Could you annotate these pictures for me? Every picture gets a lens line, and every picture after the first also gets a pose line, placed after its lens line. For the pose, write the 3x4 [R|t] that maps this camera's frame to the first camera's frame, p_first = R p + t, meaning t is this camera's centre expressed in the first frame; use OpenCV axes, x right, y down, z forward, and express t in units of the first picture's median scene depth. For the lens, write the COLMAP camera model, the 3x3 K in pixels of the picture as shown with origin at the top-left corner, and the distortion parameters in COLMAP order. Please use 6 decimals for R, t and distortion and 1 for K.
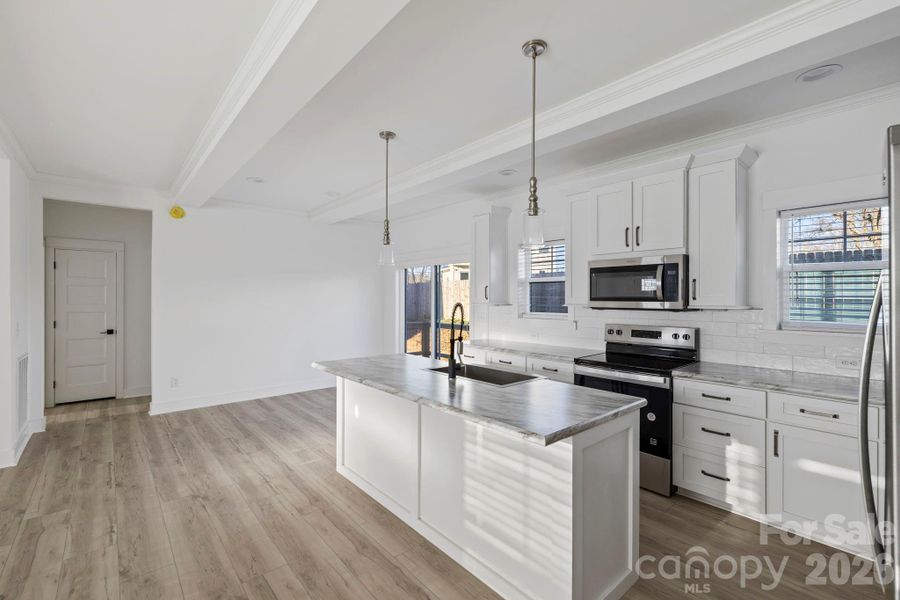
lens RADIAL K [[394.1, 0, 450.9], [0, 394.1, 301.8], [0, 0, 1]] dist [0.001030, 0.000138]
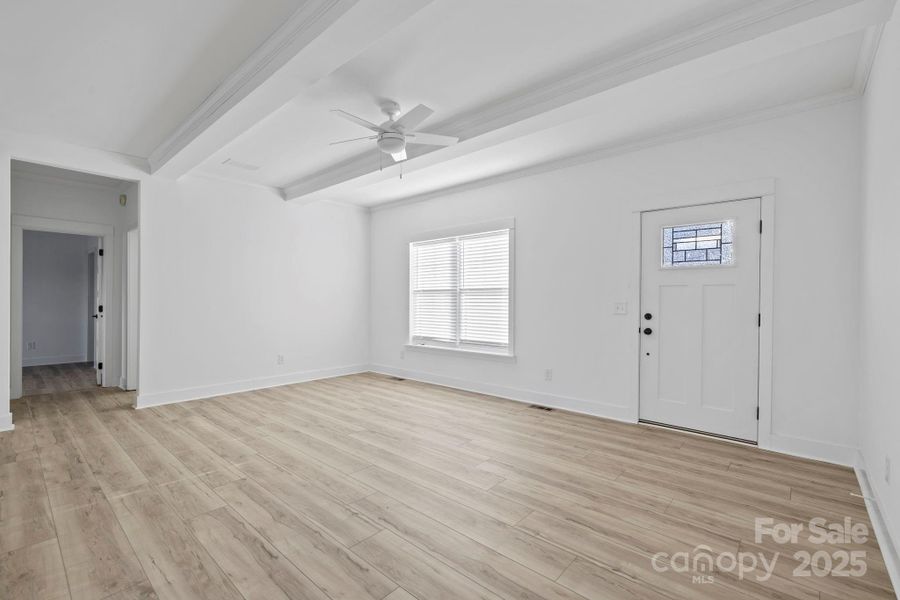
lens RADIAL K [[394.1, 0, 450.9], [0, 394.1, 301.8], [0, 0, 1]] dist [0.001030, 0.000138]
pose [[-0.991072, -0.005983, -0.133193, -0.828881], [-0.007283, 0.999930, 0.009275, 0.062907], [0.133128, 0.010162, -0.991047, 1.163651]]
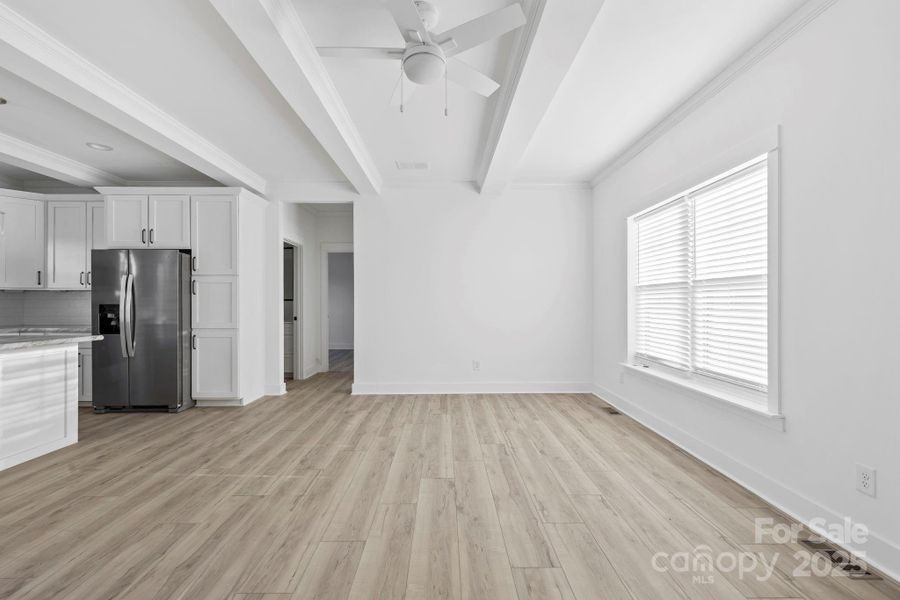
lens RADIAL K [[388.2, 0, 448.8], [0, 388.2, 303.0], [0, 0, 1]] dist [0.001136, 0.000146]
pose [[-0.763337, -0.000946, 0.646000, -1.258372], [0.006387, 0.999939, 0.009012, 0.066271], [-0.645969, 0.011005, -0.763284, 0.642524]]
